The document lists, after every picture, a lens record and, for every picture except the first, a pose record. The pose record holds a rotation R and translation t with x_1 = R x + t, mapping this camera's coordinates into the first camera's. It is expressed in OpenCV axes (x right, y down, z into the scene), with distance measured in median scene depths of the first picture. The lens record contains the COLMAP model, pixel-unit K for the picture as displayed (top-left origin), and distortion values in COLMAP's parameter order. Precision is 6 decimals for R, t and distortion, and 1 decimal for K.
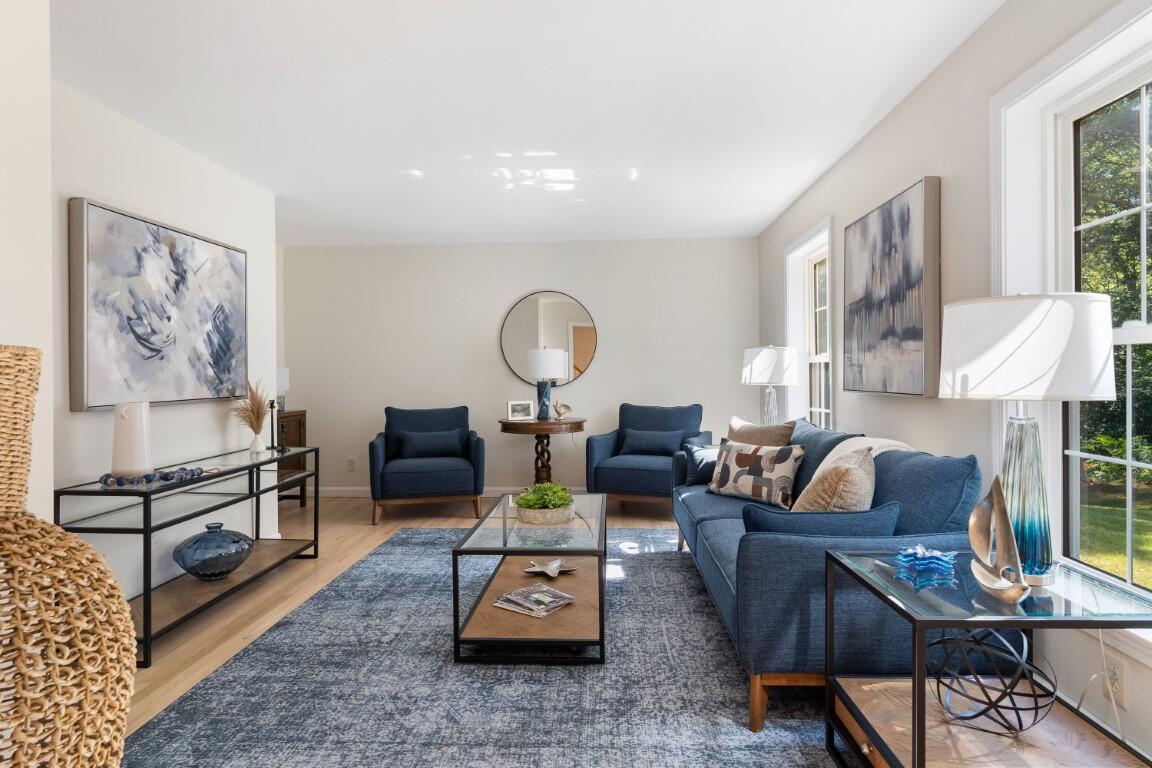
lens RADIAL K [[638.4, 0, 576.0], [0, 638.4, 384.0], [0, 0, 1]] dist [-0.002801, -0.000420]
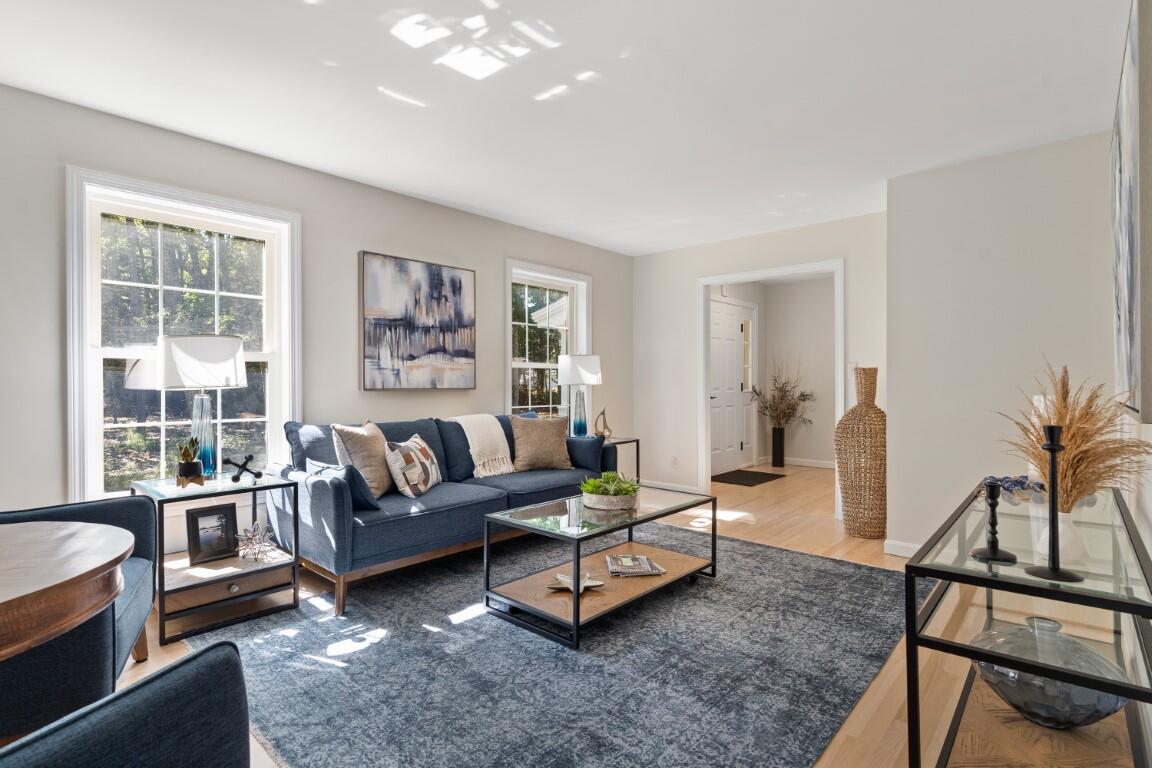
lens RADIAL K [[547.3, 0, 576.0], [0, 547.3, 384.0], [0, 0, 1]] dist [-0.001922, -0.000044]
pose [[-0.774693, 0.004668, 0.632320, -0.615048], [0.009757, 0.999942, 0.004573, 0.000378], [-0.632262, 0.009712, -0.774693, 1.823538]]
